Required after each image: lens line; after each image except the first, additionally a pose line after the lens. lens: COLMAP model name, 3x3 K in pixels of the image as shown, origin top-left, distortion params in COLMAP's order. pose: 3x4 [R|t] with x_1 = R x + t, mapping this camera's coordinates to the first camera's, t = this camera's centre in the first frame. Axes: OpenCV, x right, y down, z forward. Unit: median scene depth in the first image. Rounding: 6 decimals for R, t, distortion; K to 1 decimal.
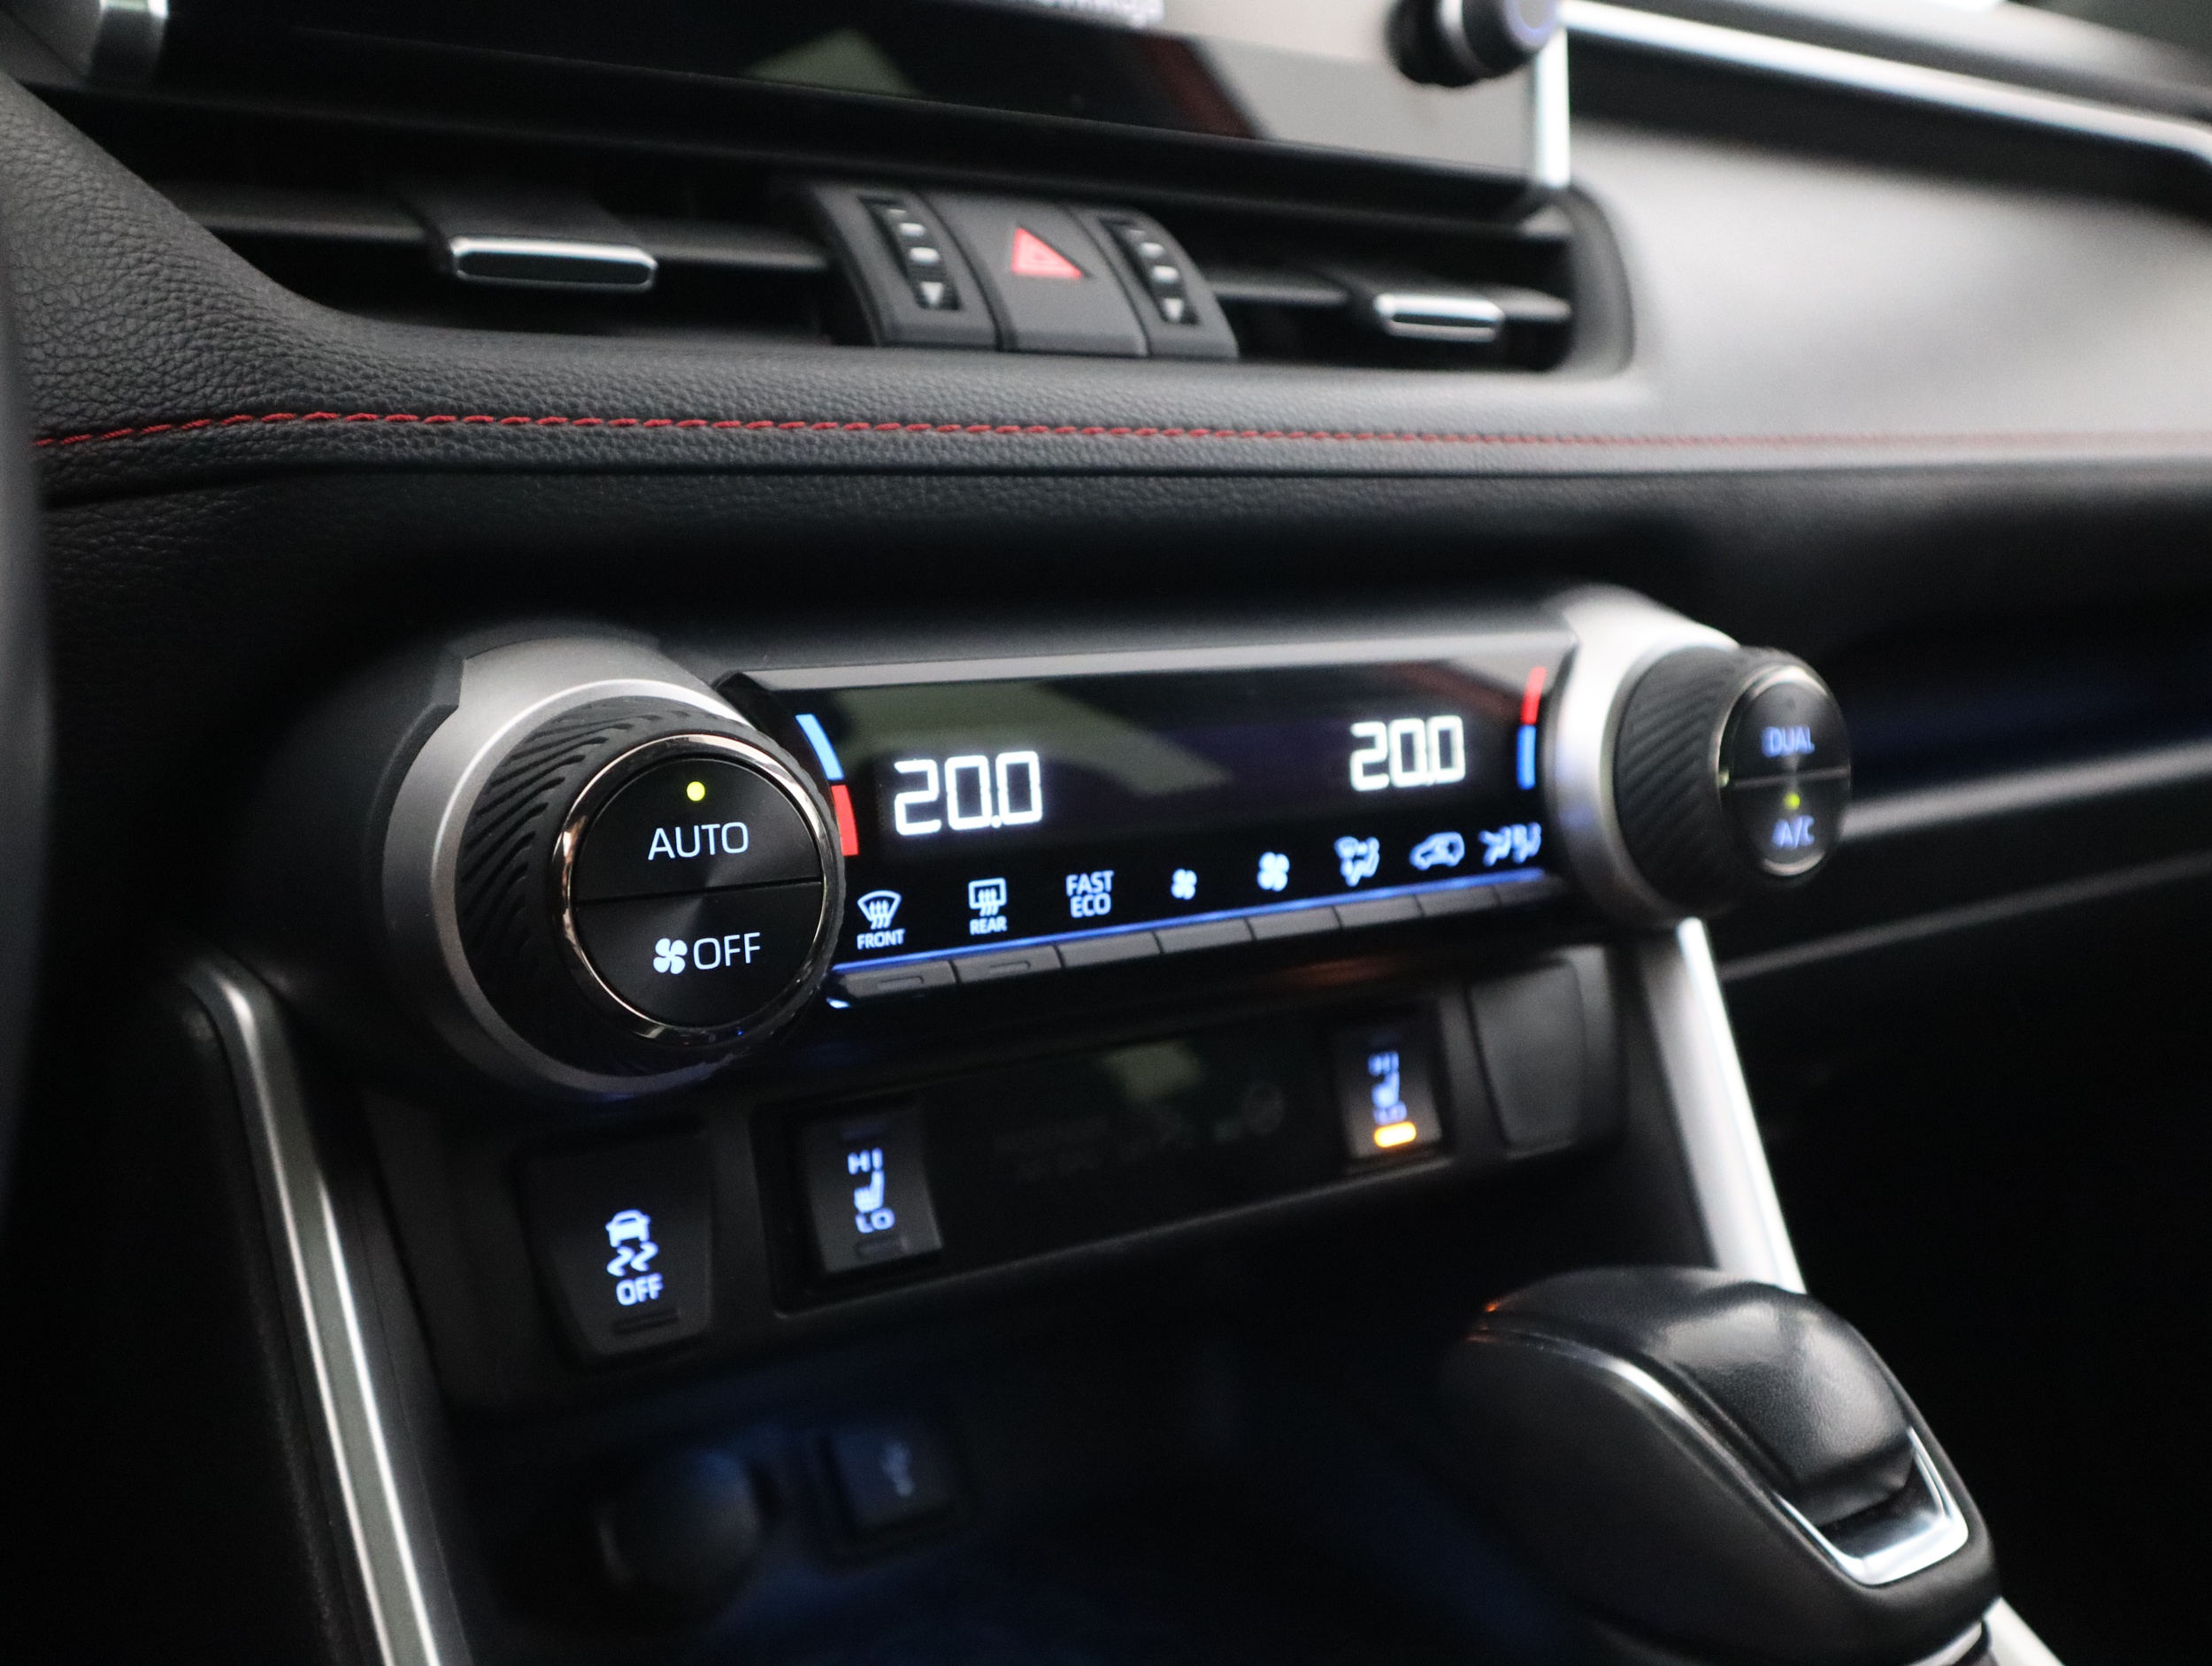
lens RADIAL K [[2148.6, 0, 1106.0], [0, 2148.6, 833.0], [0, 0, 1]] dist [-0.063998, 0.151254]
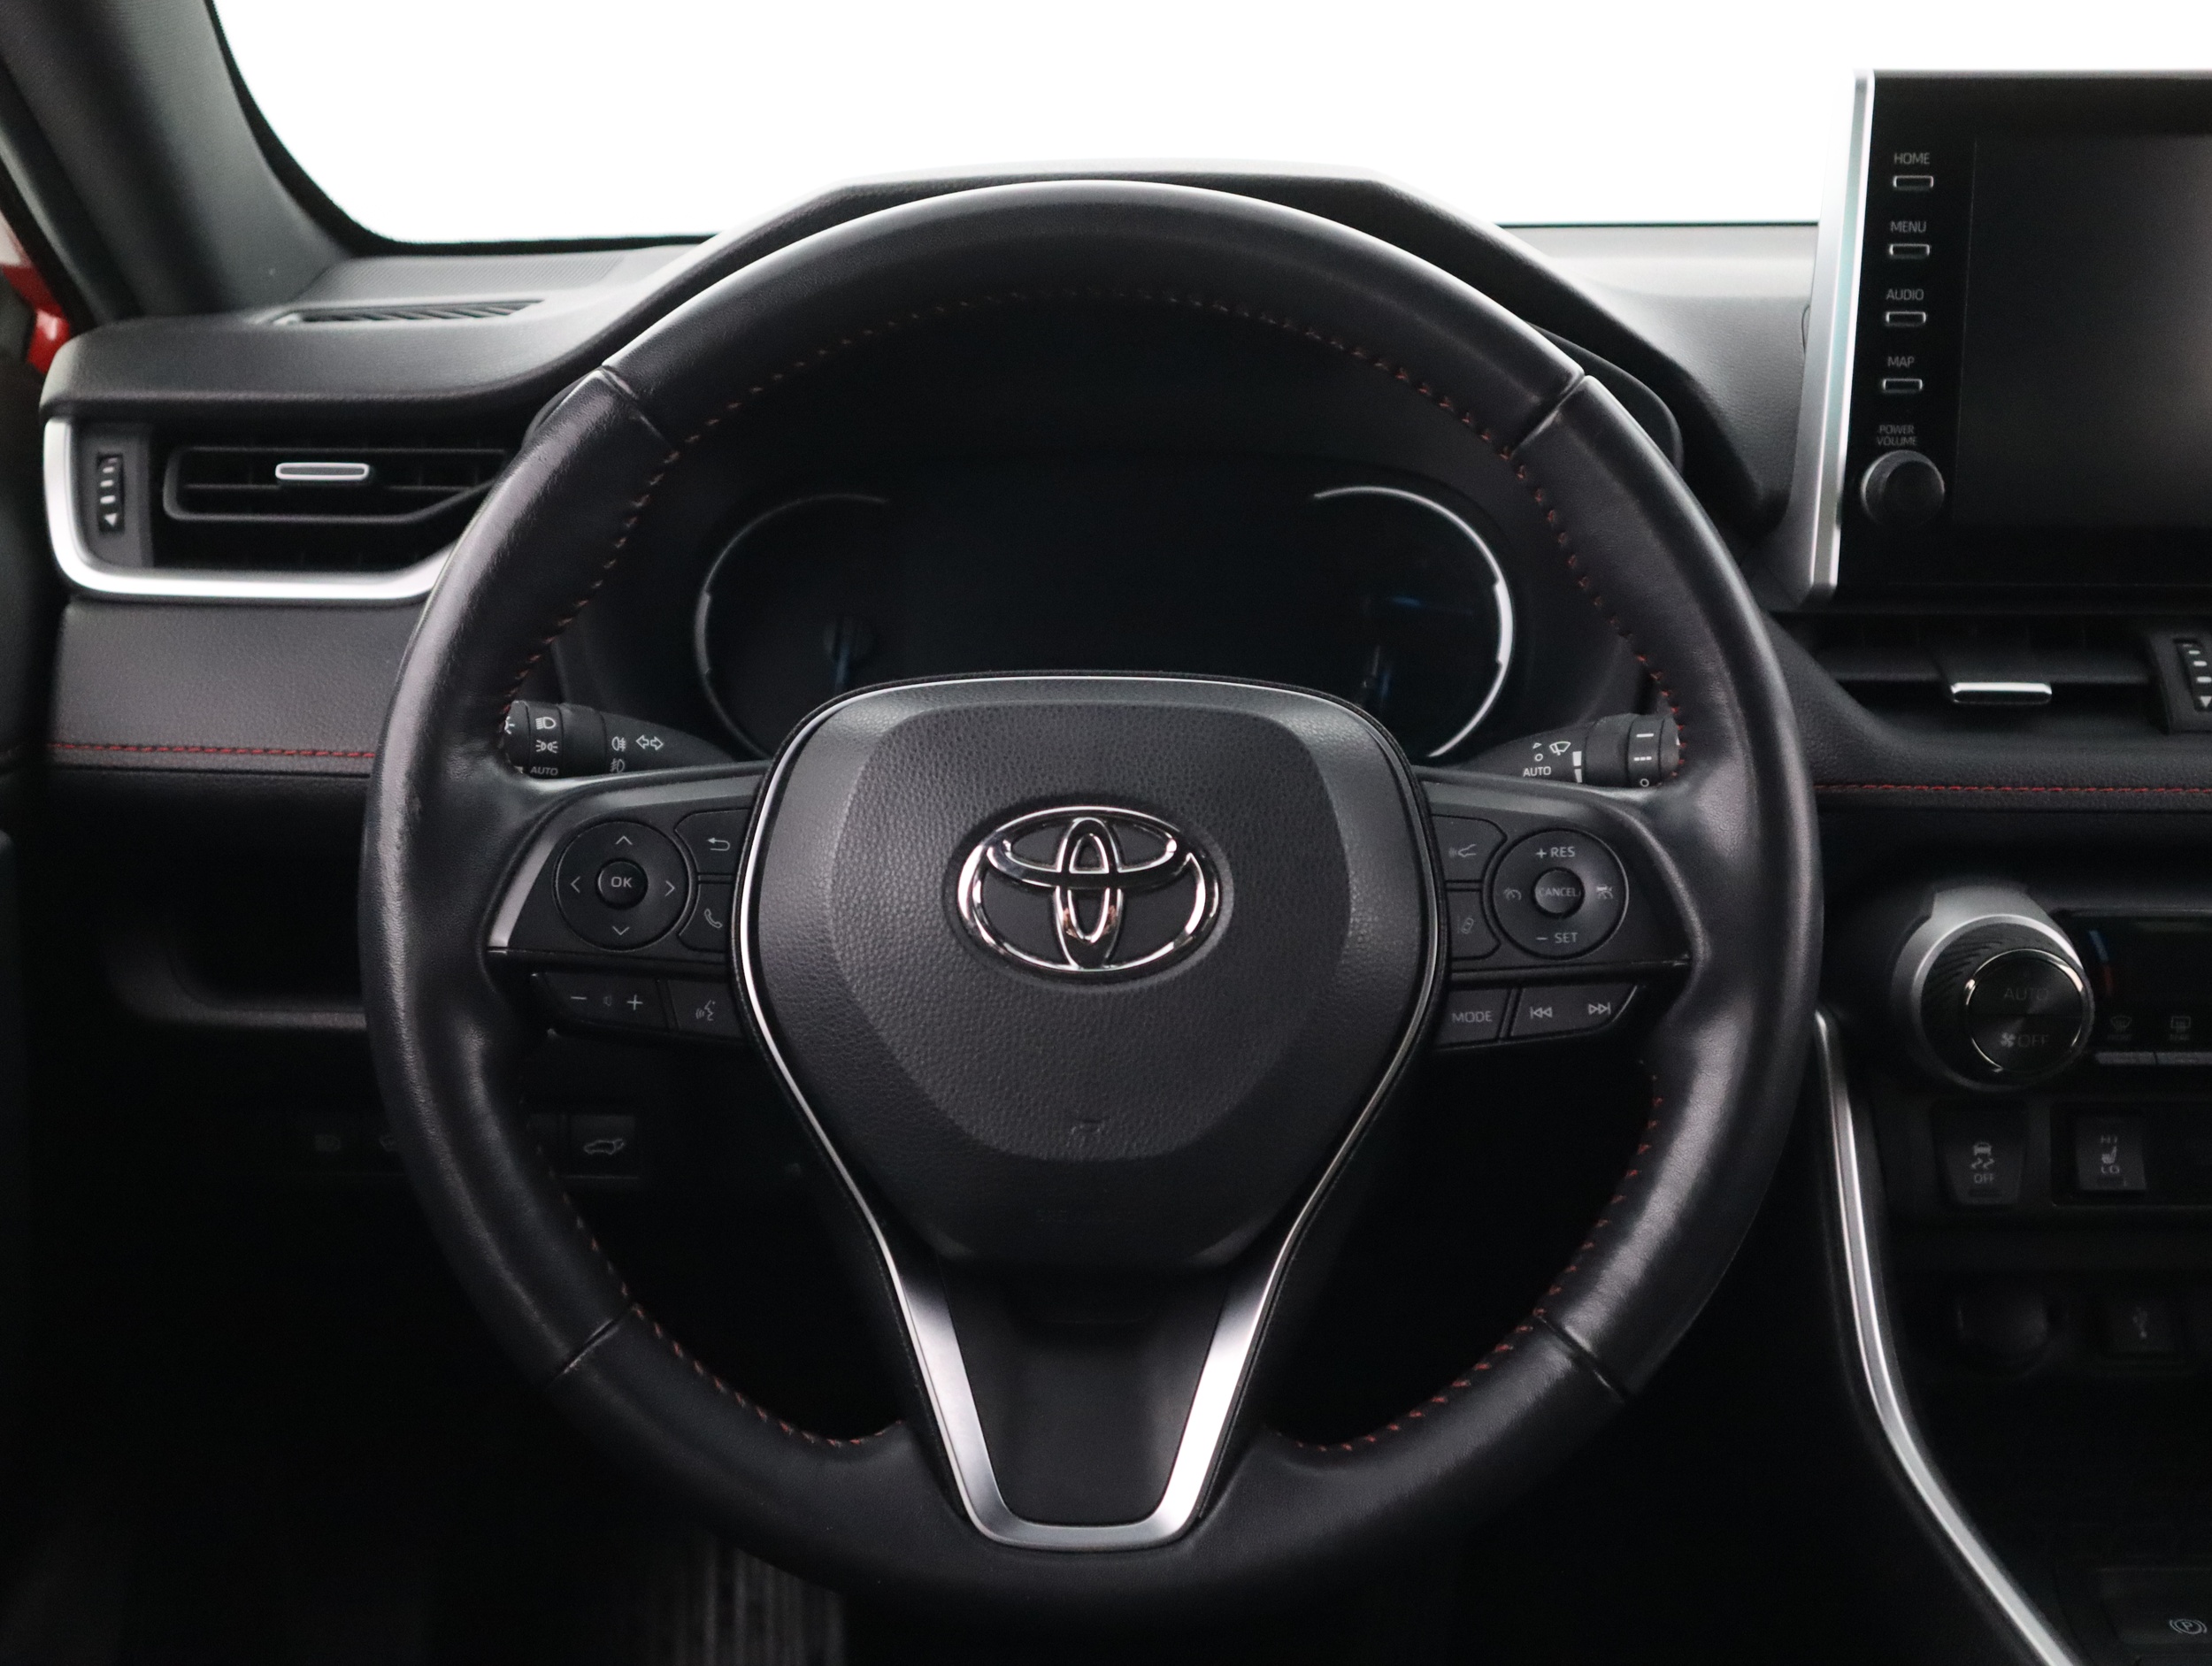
lens RADIAL K [[2442.8, 0, 1106.0], [0, 2442.8, 833.0], [0, 0, 1]] dist [-0.001440, 0.011310]
pose [[0.817881, 0.119249, -0.562895, 0.400922], [-0.088265, 0.992711, 0.082057, -0.254388], [0.568577, -0.017429, 0.822445, -1.515004]]
